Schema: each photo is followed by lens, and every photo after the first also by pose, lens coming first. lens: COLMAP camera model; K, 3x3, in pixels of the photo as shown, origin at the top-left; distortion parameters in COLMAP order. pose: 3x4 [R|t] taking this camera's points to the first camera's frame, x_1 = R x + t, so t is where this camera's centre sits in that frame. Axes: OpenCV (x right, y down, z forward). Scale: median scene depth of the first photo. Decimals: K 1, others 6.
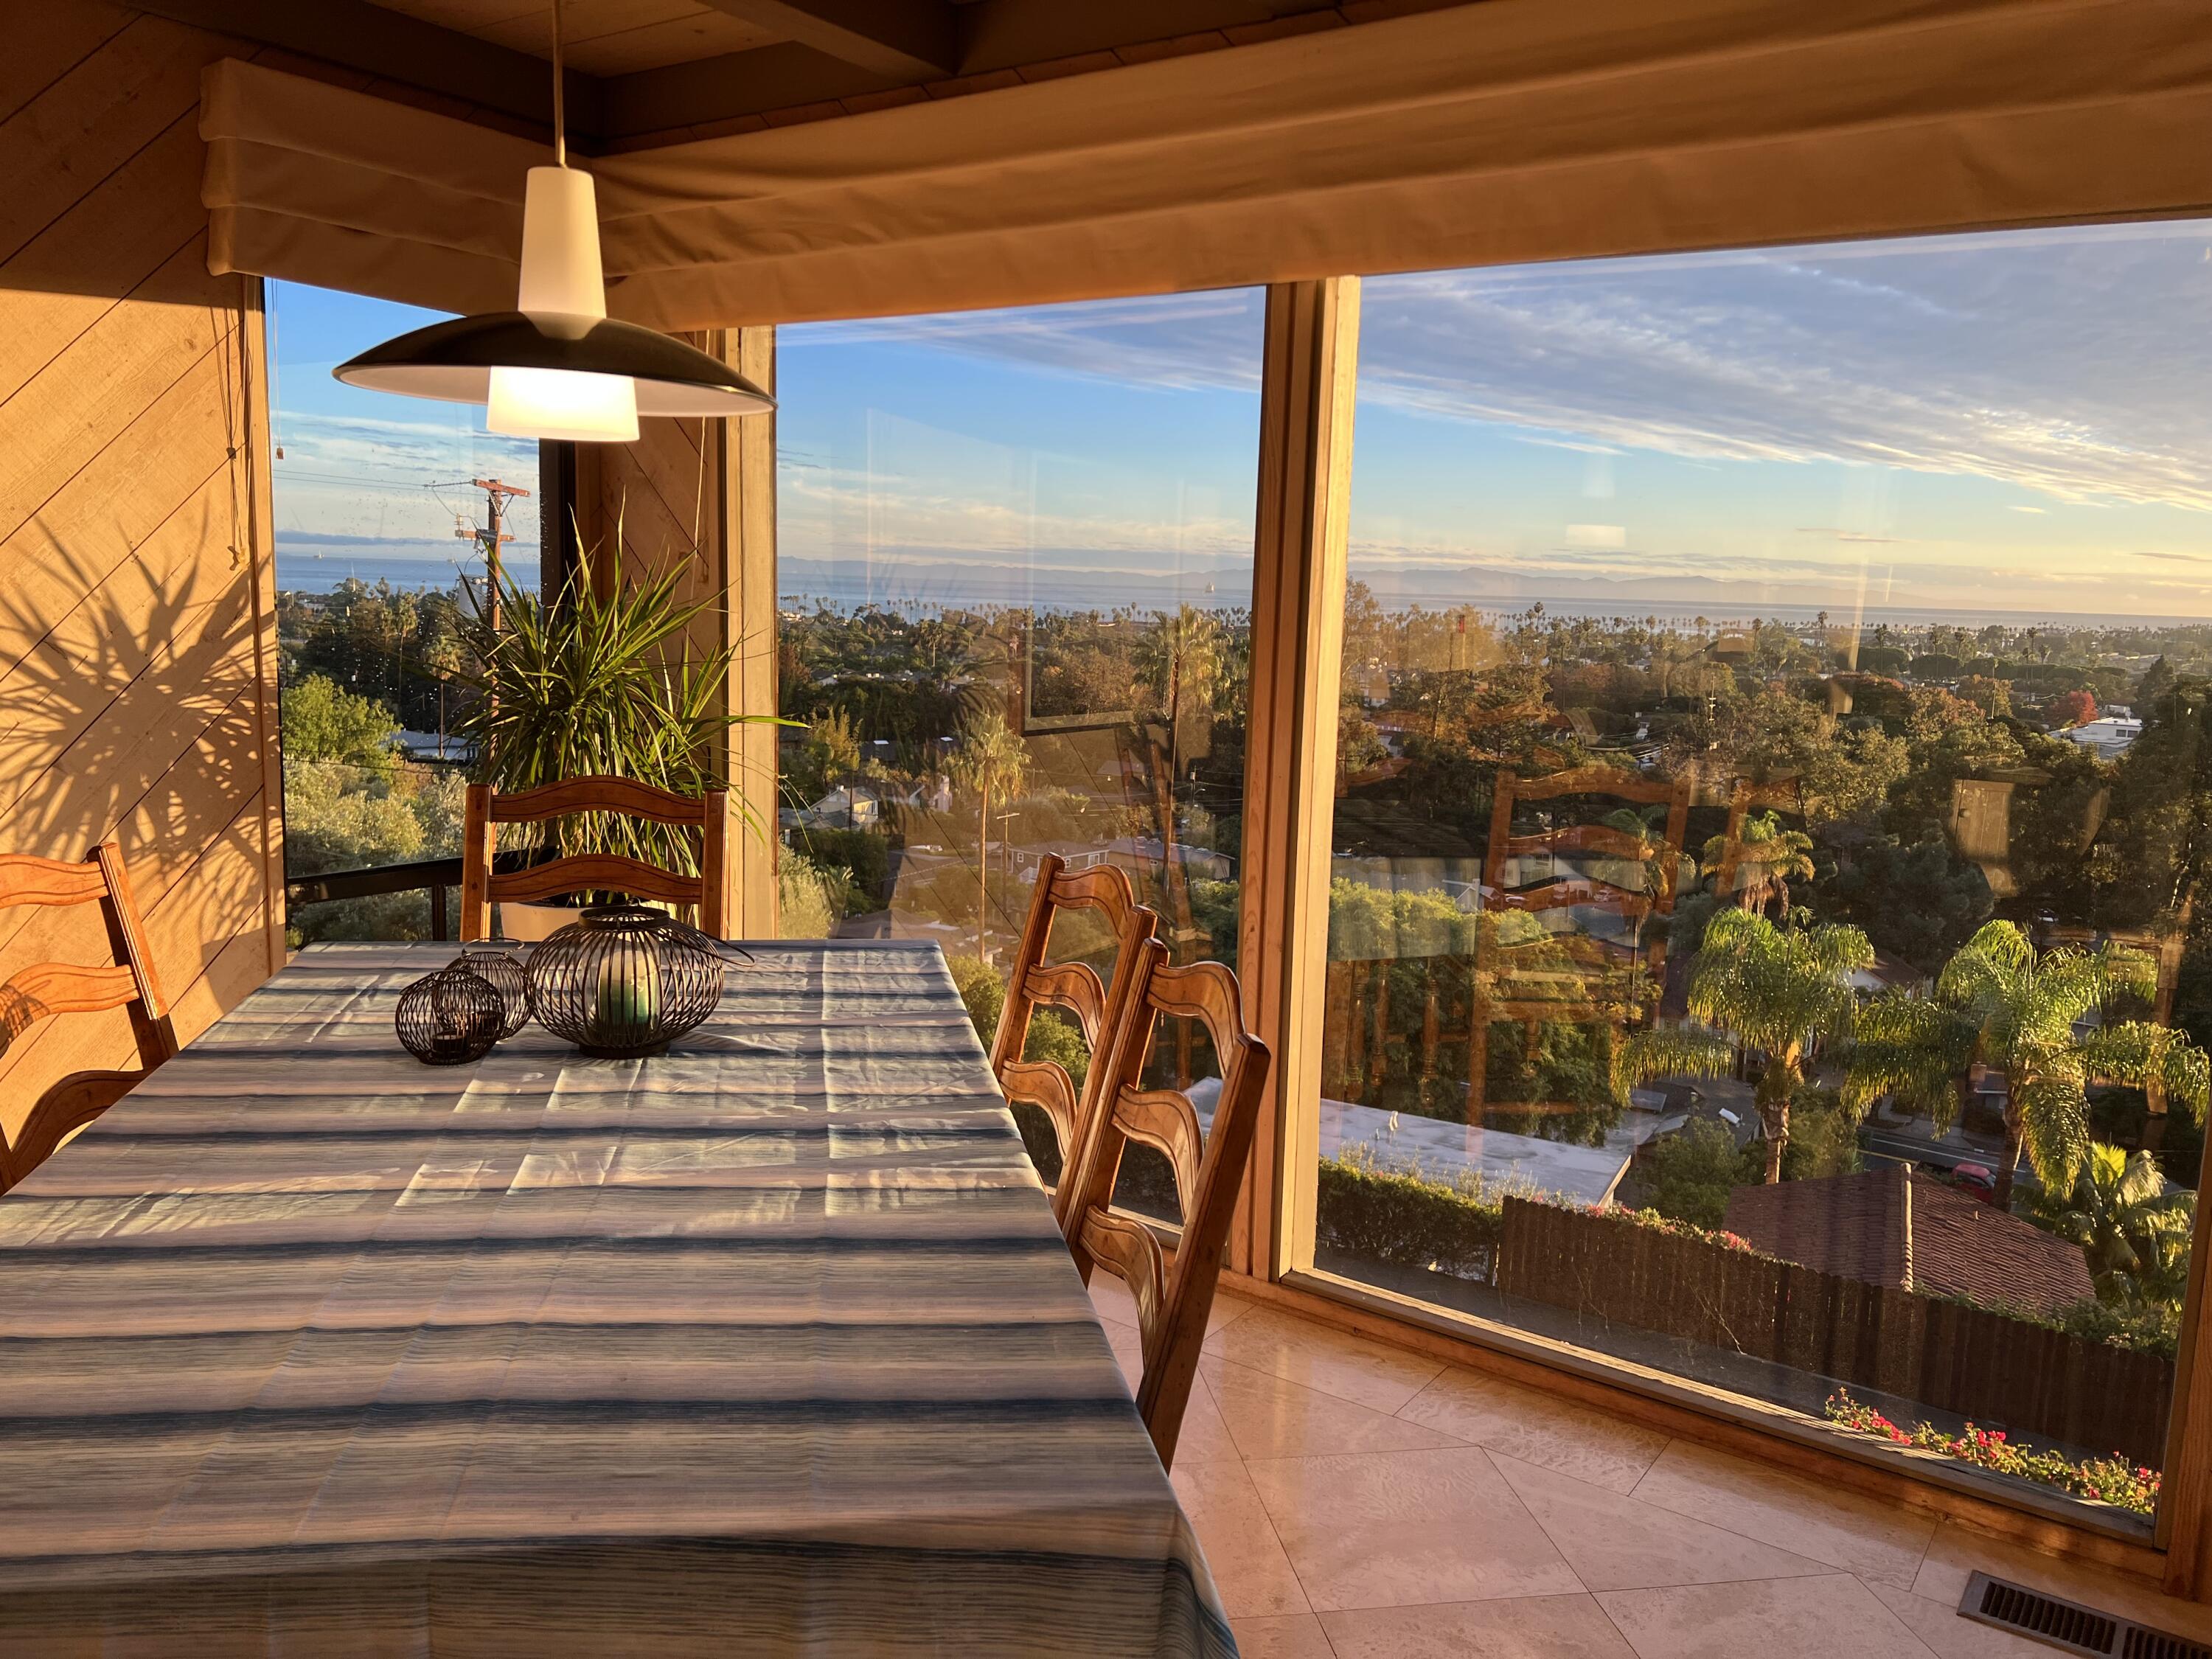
lens RADIAL K [[1686.0, 0, 1106.0], [0, 1686.0, 829.5], [0, 0, 1]] dist [0.047098, -0.038631]
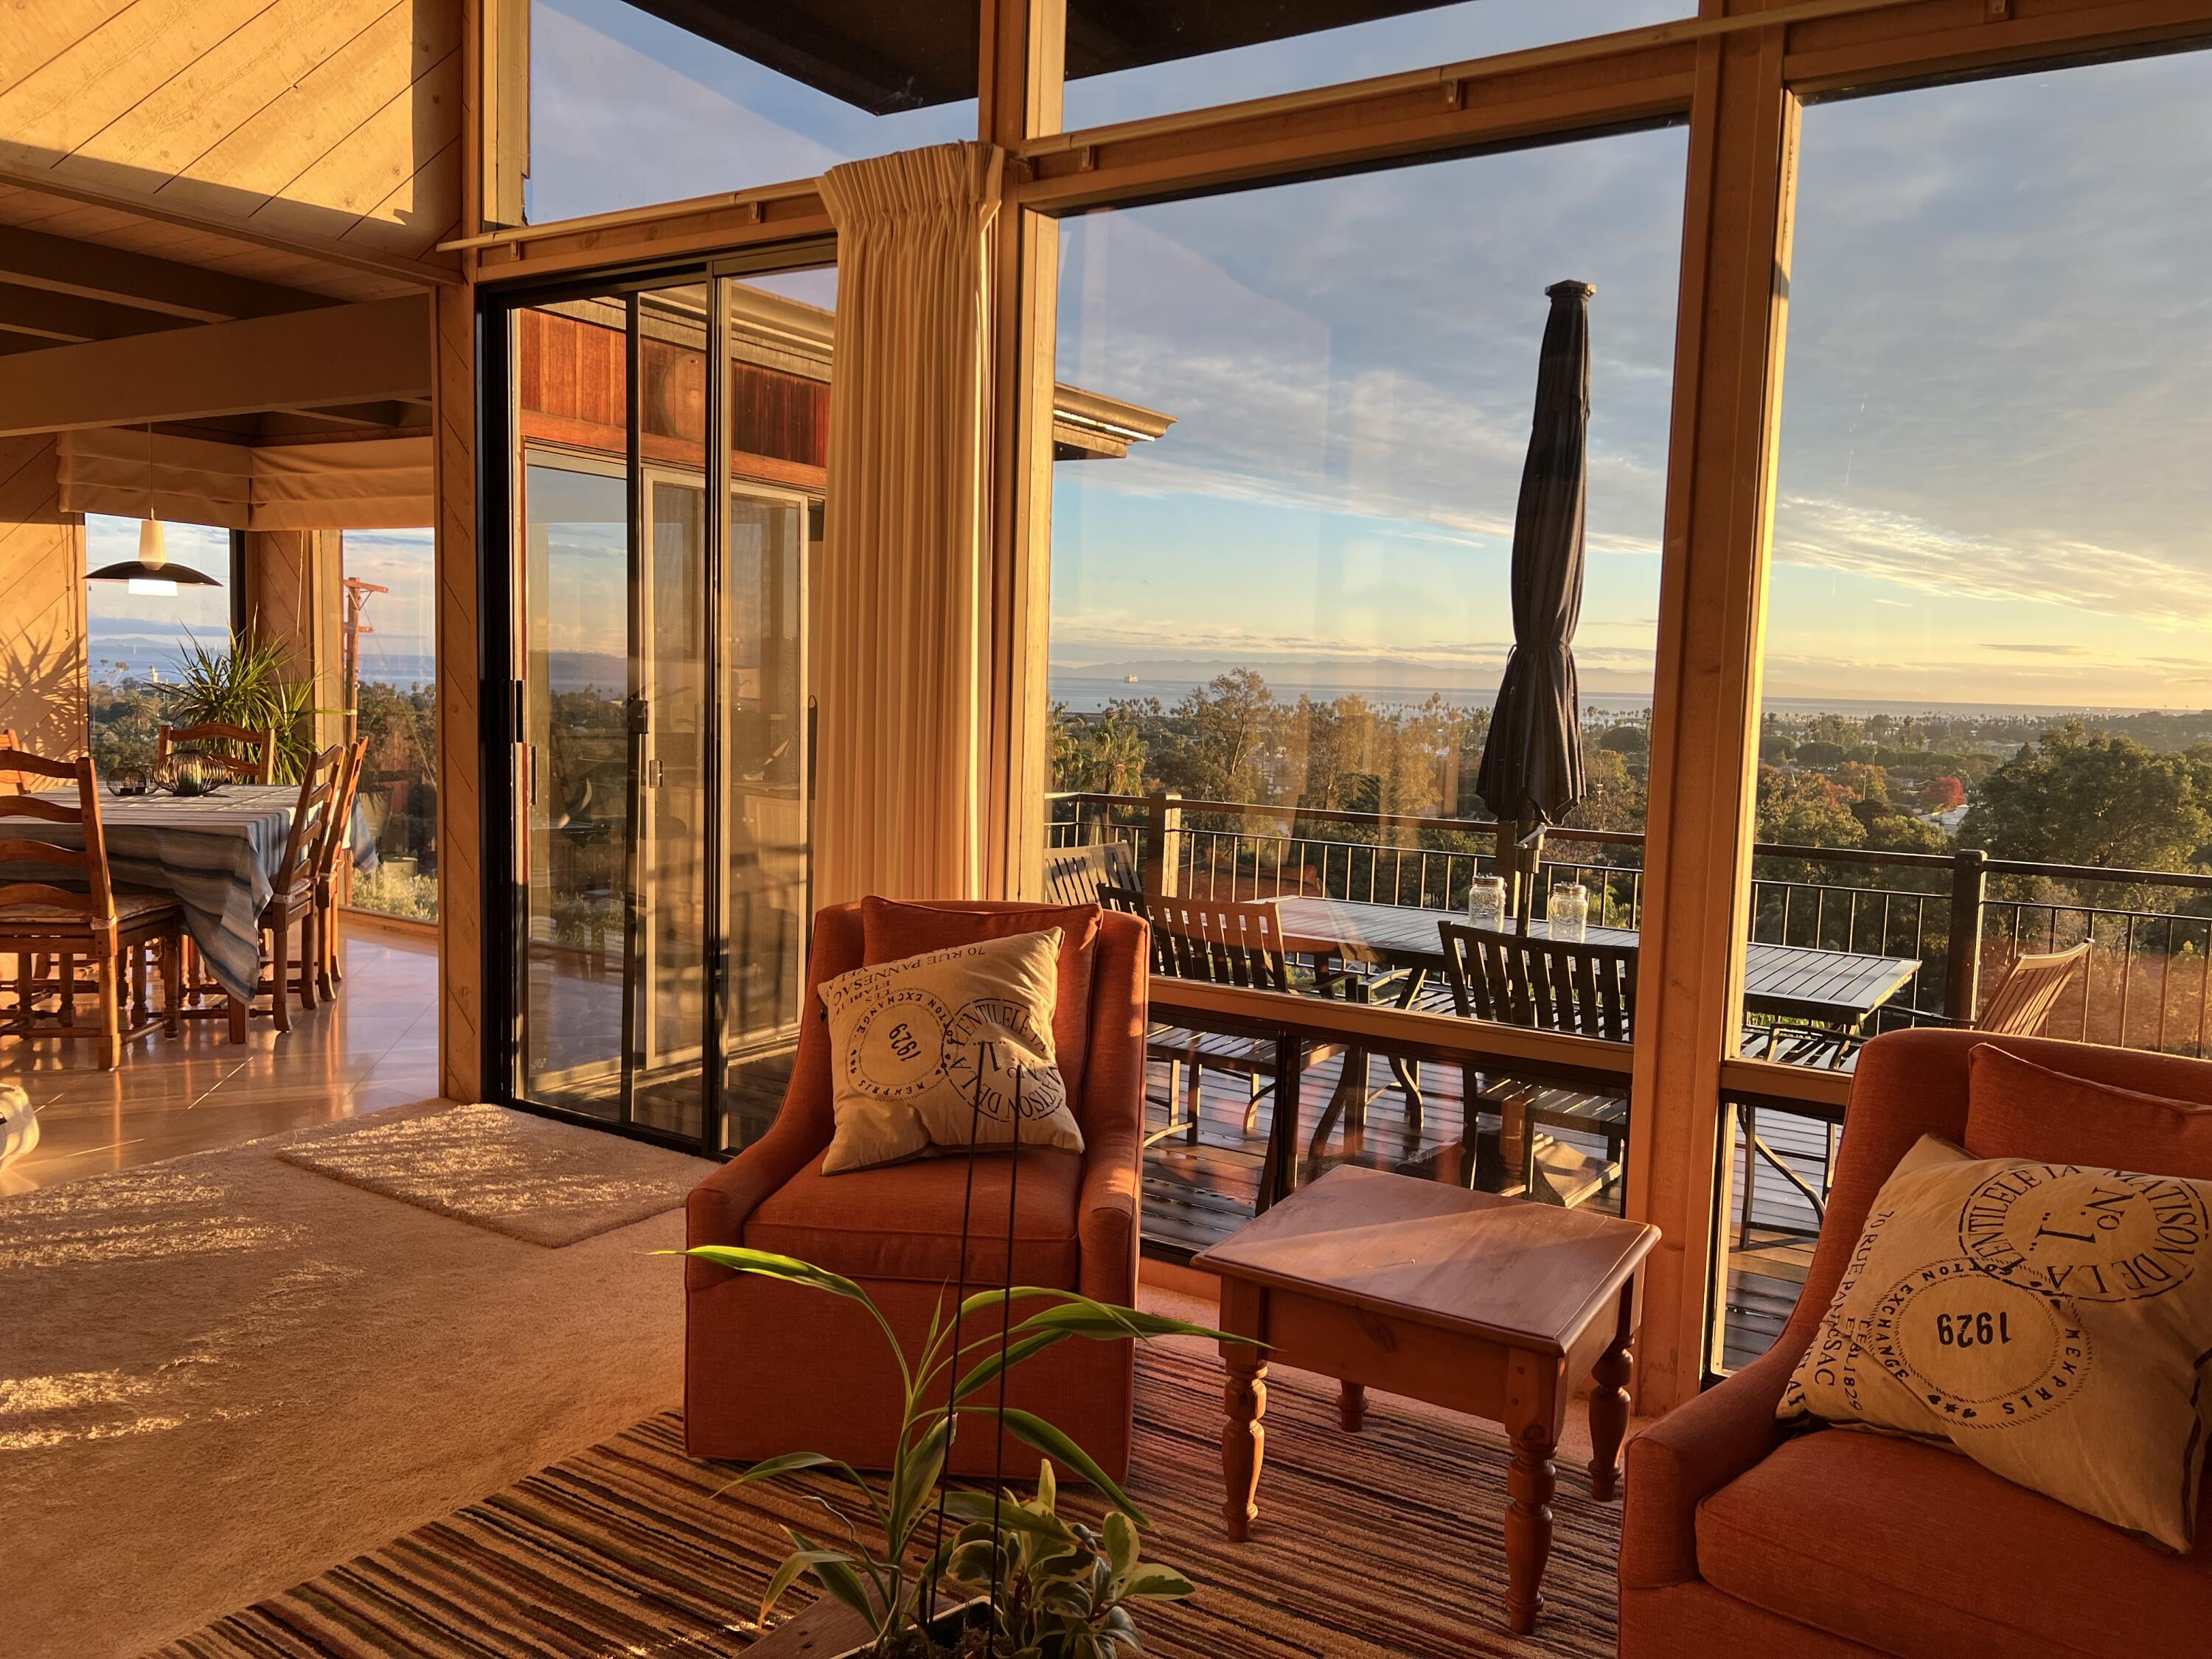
lens RADIAL K [[1691.3, 0, 1108.7], [0, 1691.3, 817.8], [0, 0, 1]] dist [0.065534, -0.071232]
pose [[0.998797, -0.005634, 0.048711, 0.708816], [0.008583, 0.998129, -0.060534, 0.219704], [-0.048278, 0.060879, 0.996977, -1.243918]]
